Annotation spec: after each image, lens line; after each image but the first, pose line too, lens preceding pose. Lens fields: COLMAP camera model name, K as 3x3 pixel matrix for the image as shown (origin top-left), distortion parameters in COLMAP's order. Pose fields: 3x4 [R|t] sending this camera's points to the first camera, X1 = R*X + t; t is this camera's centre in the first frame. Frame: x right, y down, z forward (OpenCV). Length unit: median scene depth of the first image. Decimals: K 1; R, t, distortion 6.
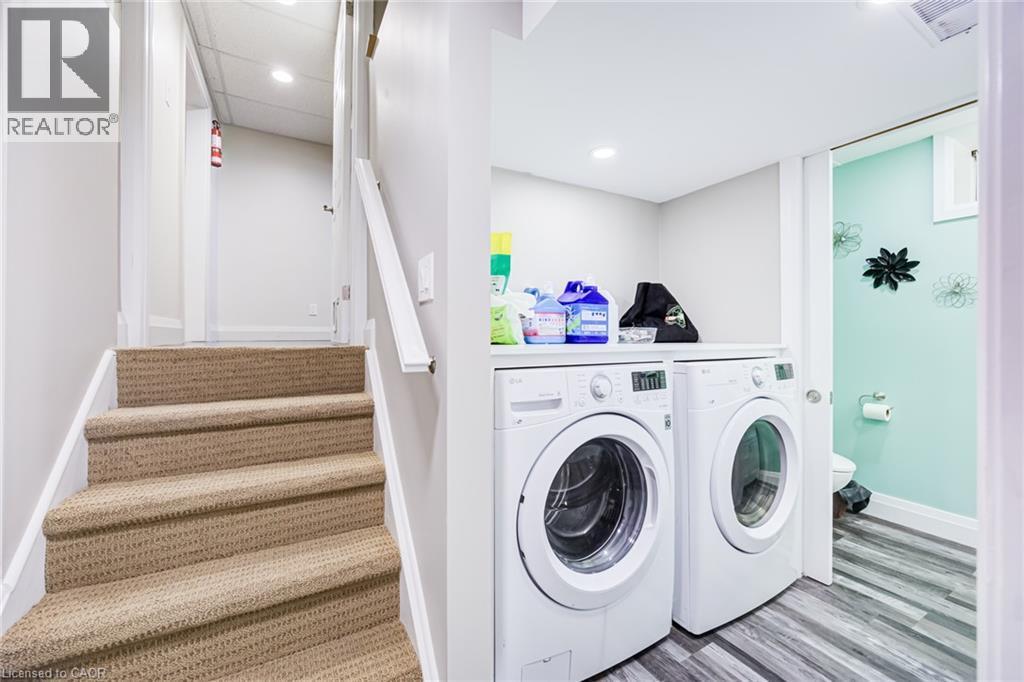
lens RADIAL K [[402.9, 0, 510.8], [0, 402.9, 339.4], [0, 0, 1]] dist [-0.001182, -0.000067]
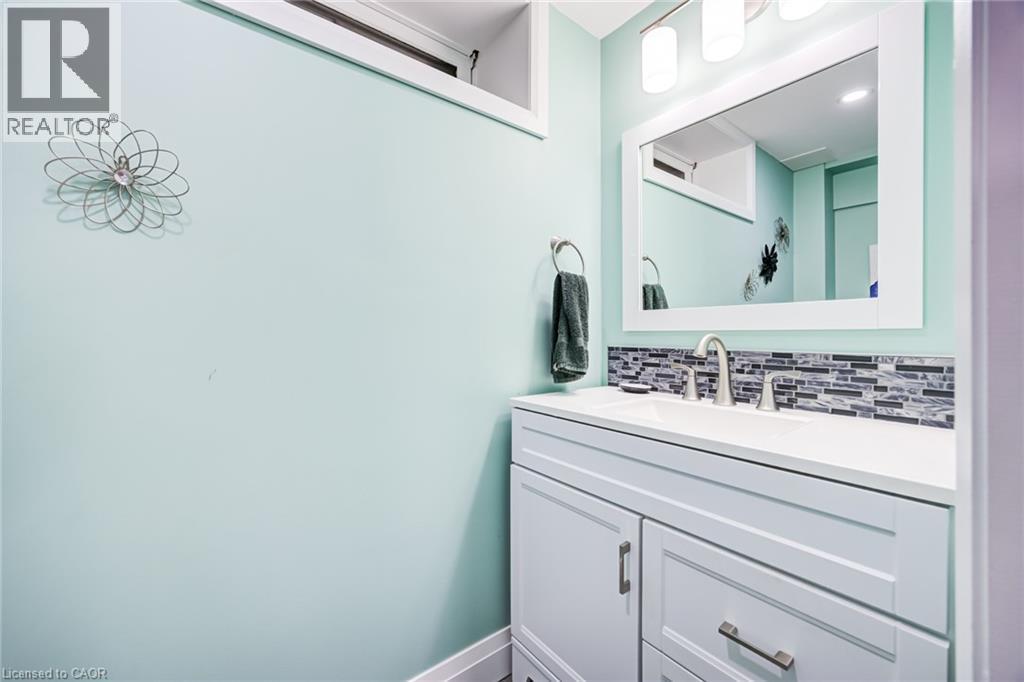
lens RADIAL K [[402.9, 0, 511.1], [0, 402.9, 338.2], [0, 0, 1]] dist [-0.001182, -0.000067]
pose [[-0.147345, -0.005217, 0.989071, 0.726746], [0.002065, 0.999982, 0.005583, 0.009512], [-0.989083, 0.002865, -0.147332, 0.727322]]
